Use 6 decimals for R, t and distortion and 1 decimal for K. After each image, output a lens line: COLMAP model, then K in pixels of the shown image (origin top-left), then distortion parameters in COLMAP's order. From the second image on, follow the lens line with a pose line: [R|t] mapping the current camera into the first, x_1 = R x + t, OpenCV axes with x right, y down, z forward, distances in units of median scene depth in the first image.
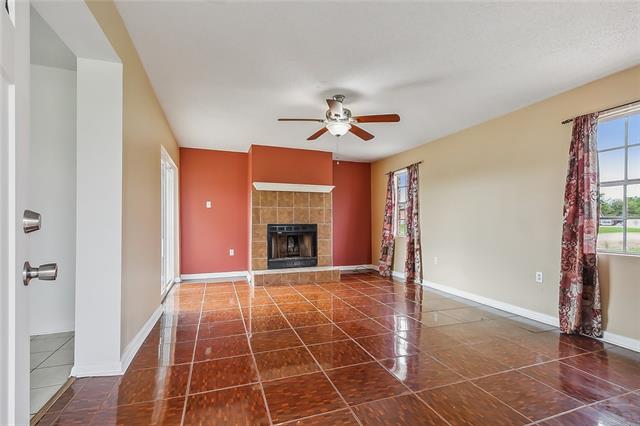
lens RADIAL K [[291.5, 0, 320.8], [0, 291.5, 224.5], [0, 0, 1]] dist [-0.001685, 0.000027]
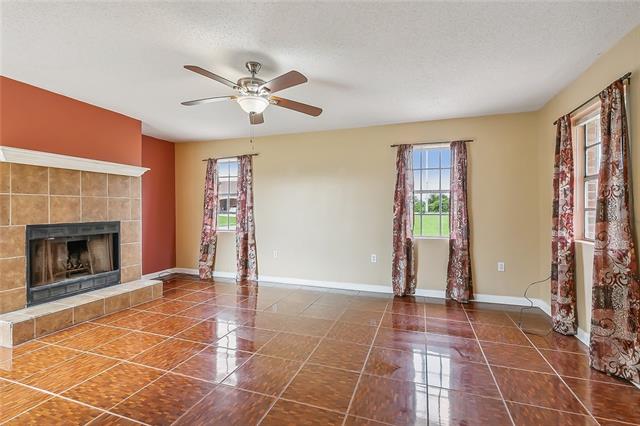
lens RADIAL K [[291.5, 0, 320.9], [0, 291.5, 209.5], [0, 0, 1]] dist [-0.001685, 0.000027]
pose [[0.624994, -0.002880, 0.780624, -0.268317], [0.009014, 0.999953, -0.003528, -0.024467], [-0.780577, 0.009241, 0.624991, 0.222154]]
